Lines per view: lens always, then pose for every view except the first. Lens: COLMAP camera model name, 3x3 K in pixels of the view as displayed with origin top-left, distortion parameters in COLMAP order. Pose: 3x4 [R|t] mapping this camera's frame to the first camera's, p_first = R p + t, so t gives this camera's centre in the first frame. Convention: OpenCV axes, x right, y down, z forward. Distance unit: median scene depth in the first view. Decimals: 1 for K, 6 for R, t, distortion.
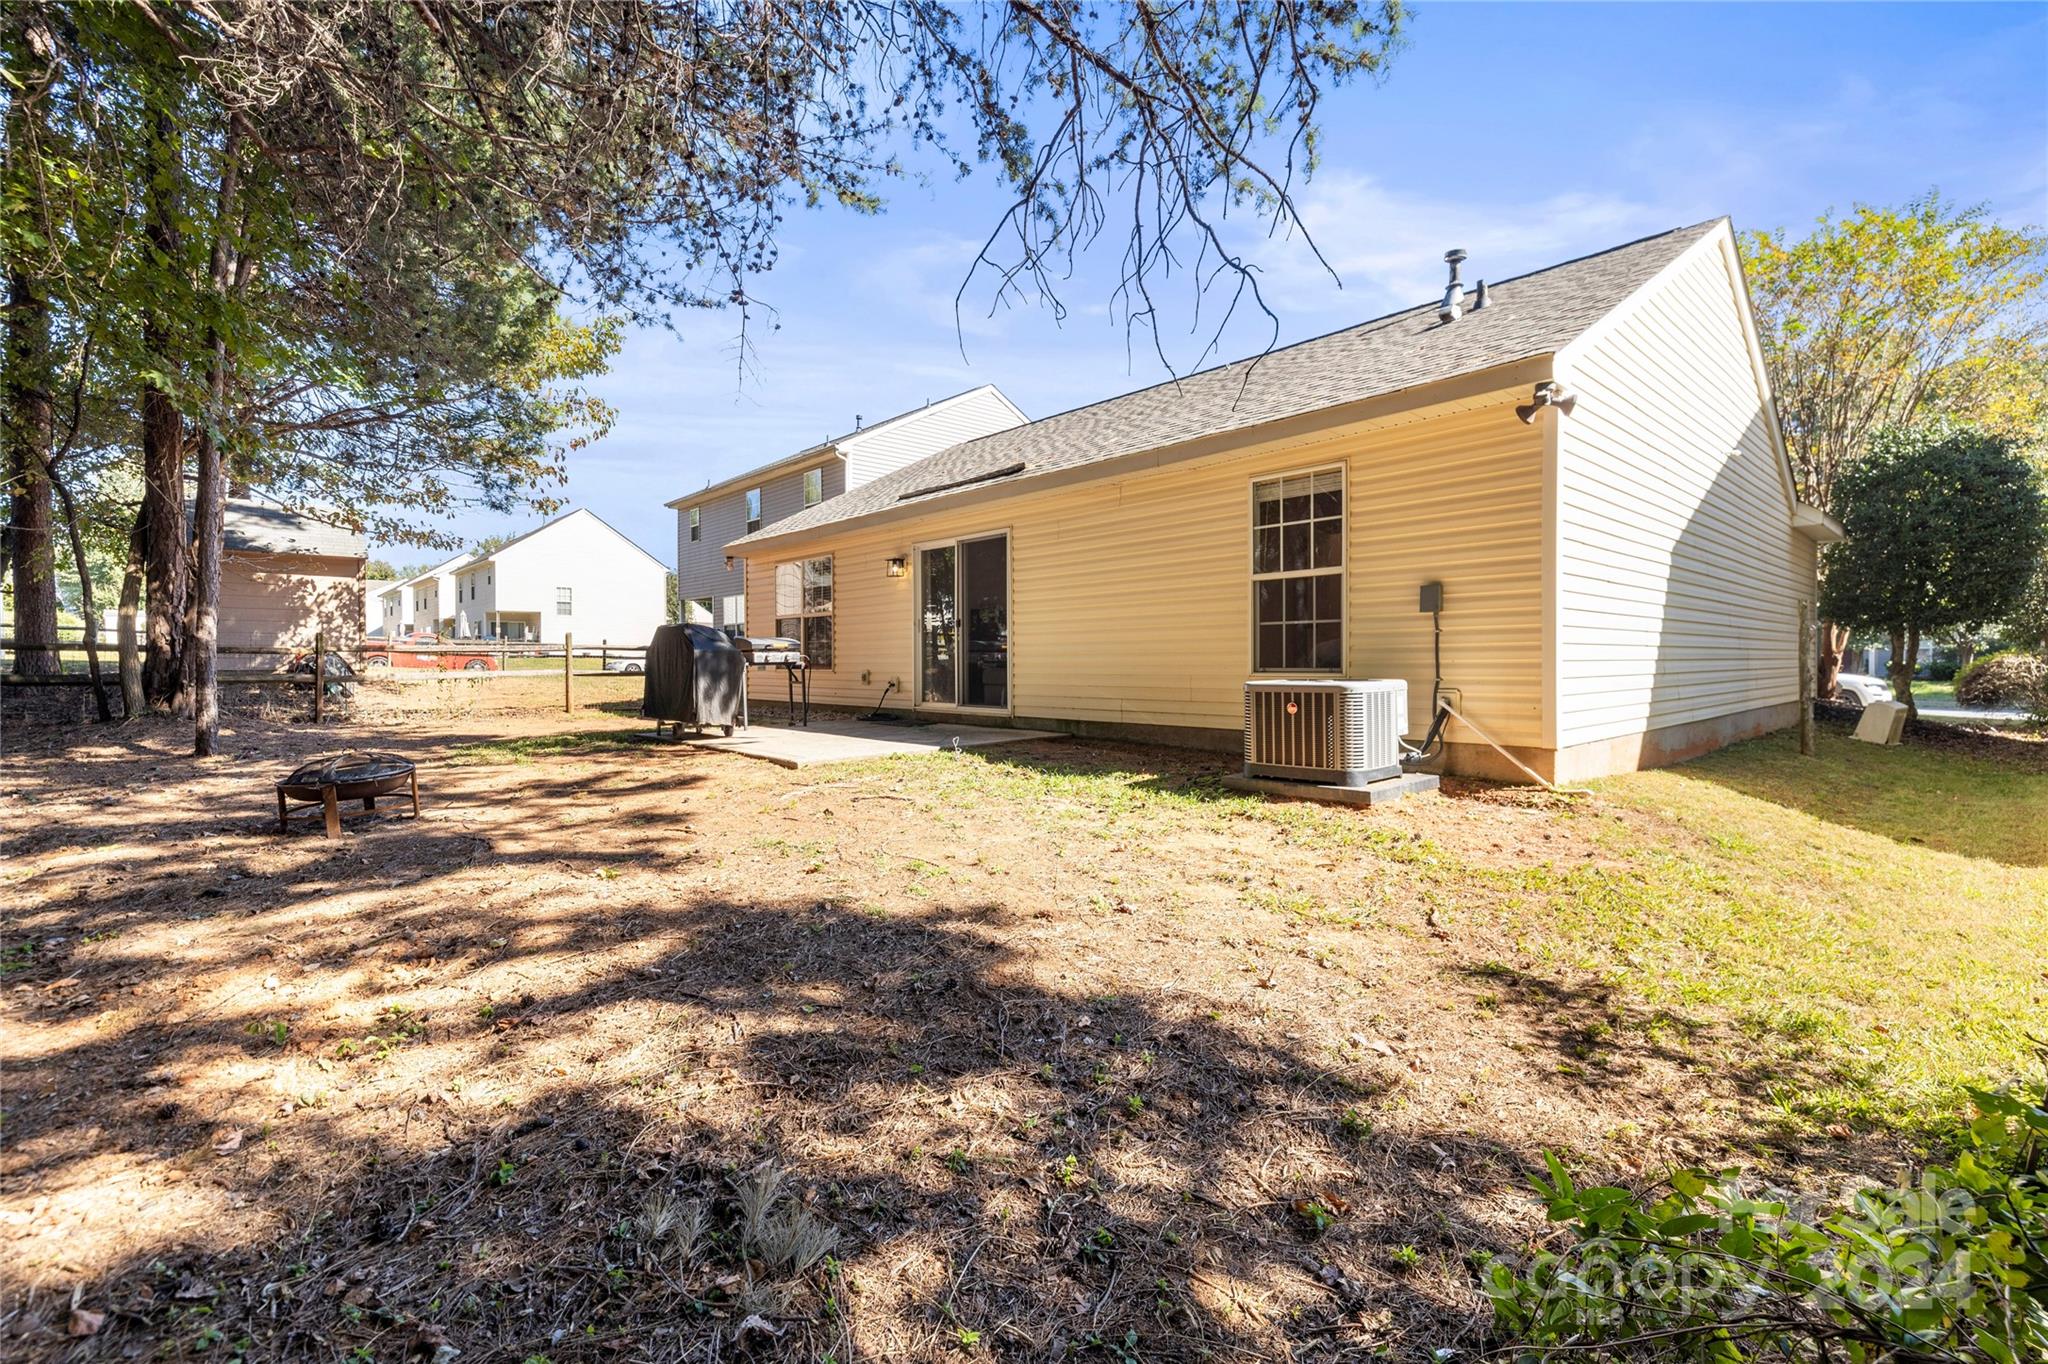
lens RADIAL K [[873.3, 0, 1021.6], [0, 873.3, 660.7], [0, 0, 1]] dist [0.002064, 0.000723]
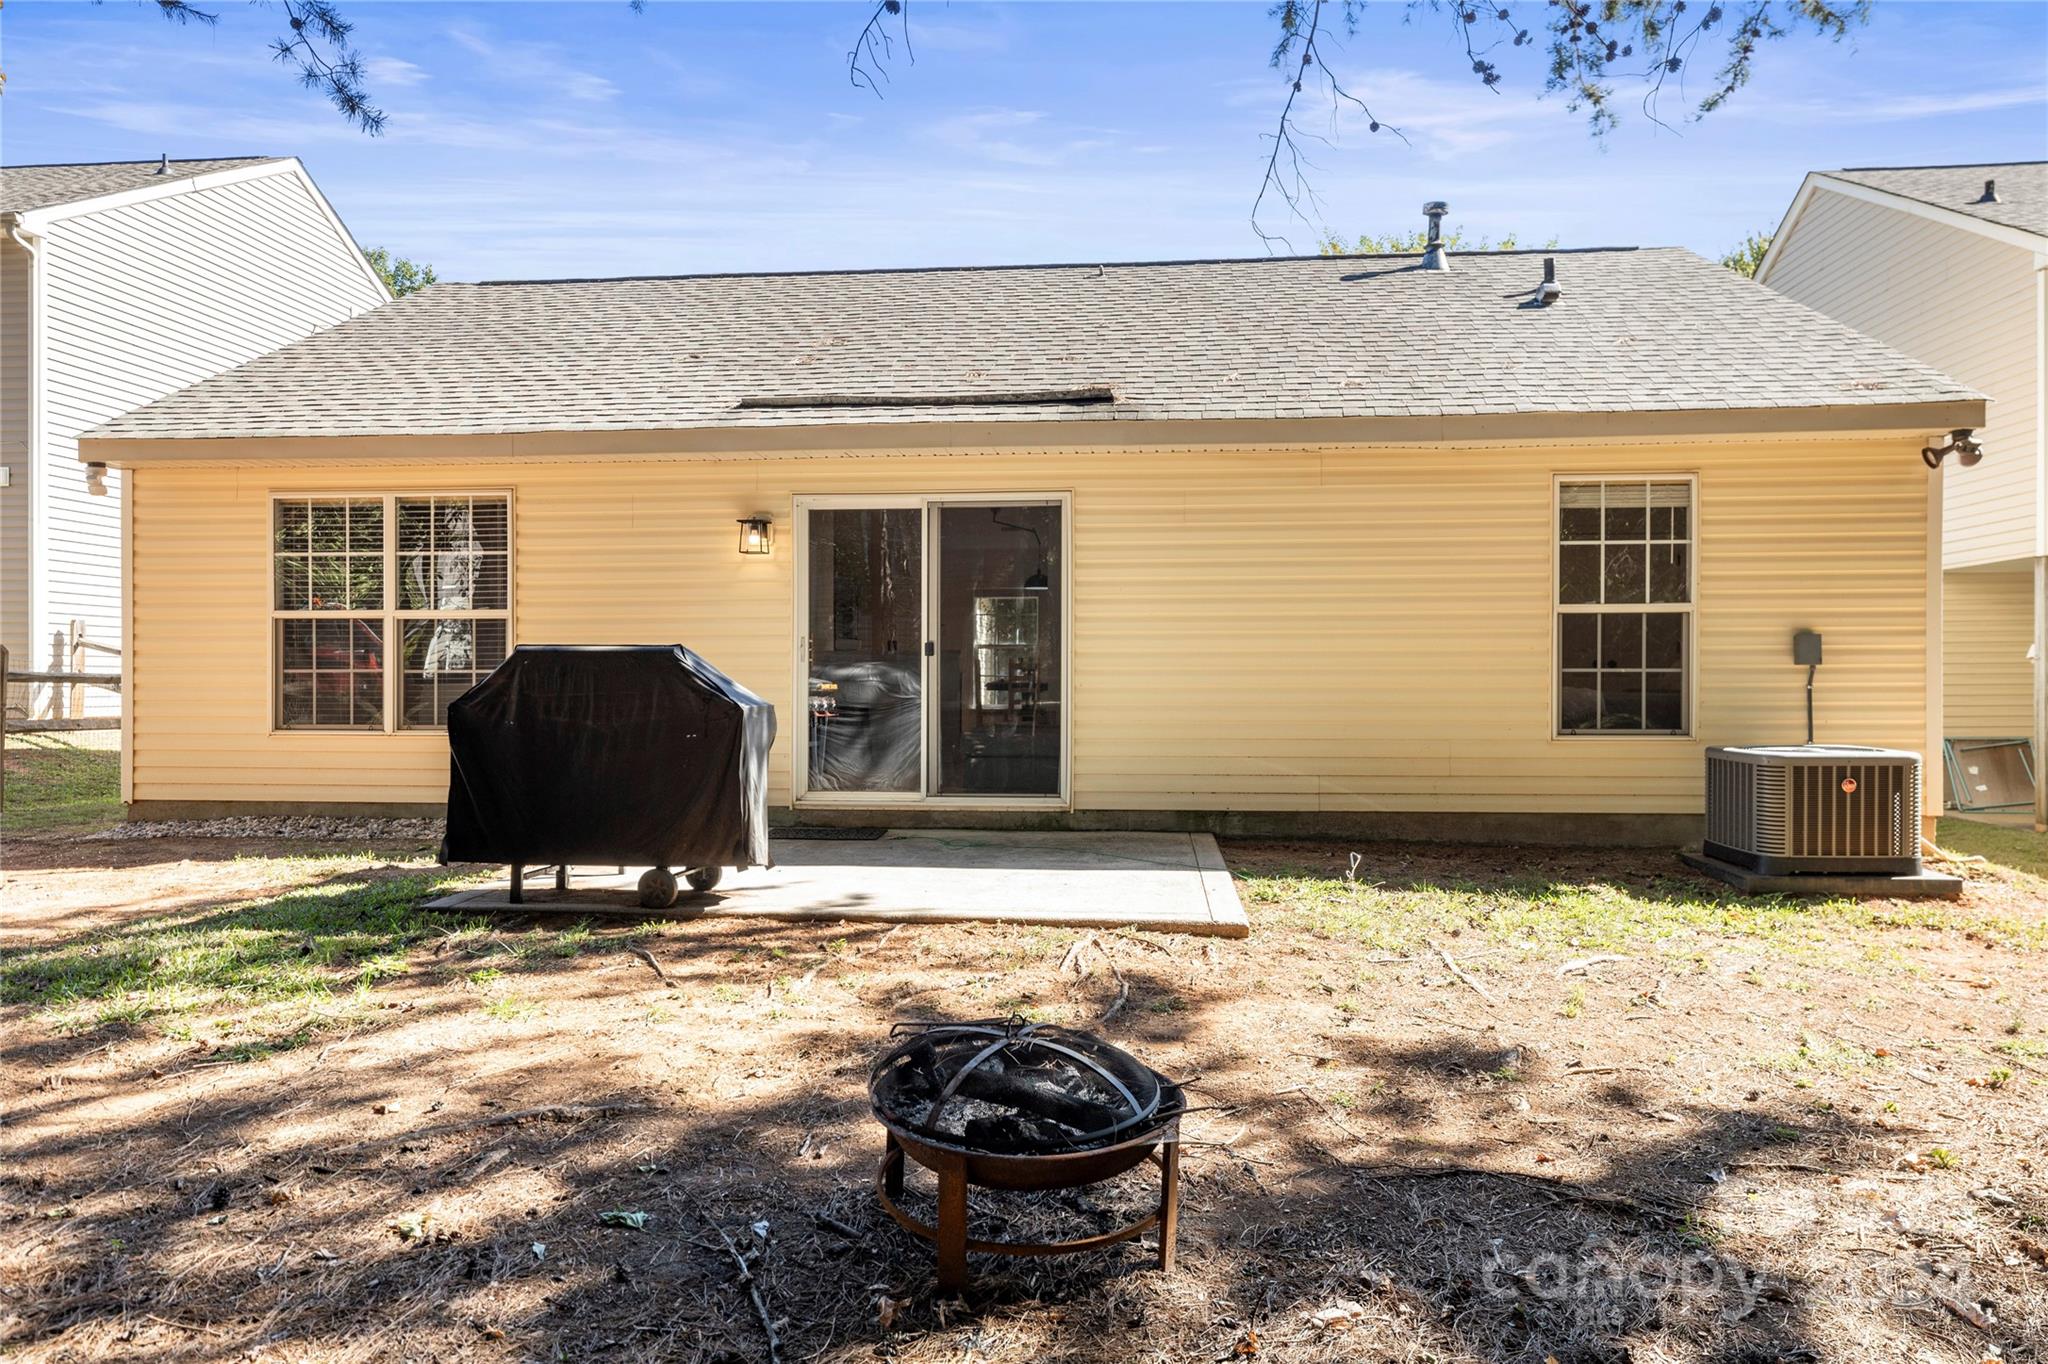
lens RADIAL K [[1343.7, 0, 1022.2], [0, 1343.7, 691.5], [0, 0, 1]] dist [0.002150, -0.000699]
pose [[0.747218, -0.000565, 0.664579, -0.873011], [-0.003422, 0.999983, 0.004699, -0.028854], [-0.664570, -0.005785, 0.747203, 0.459200]]
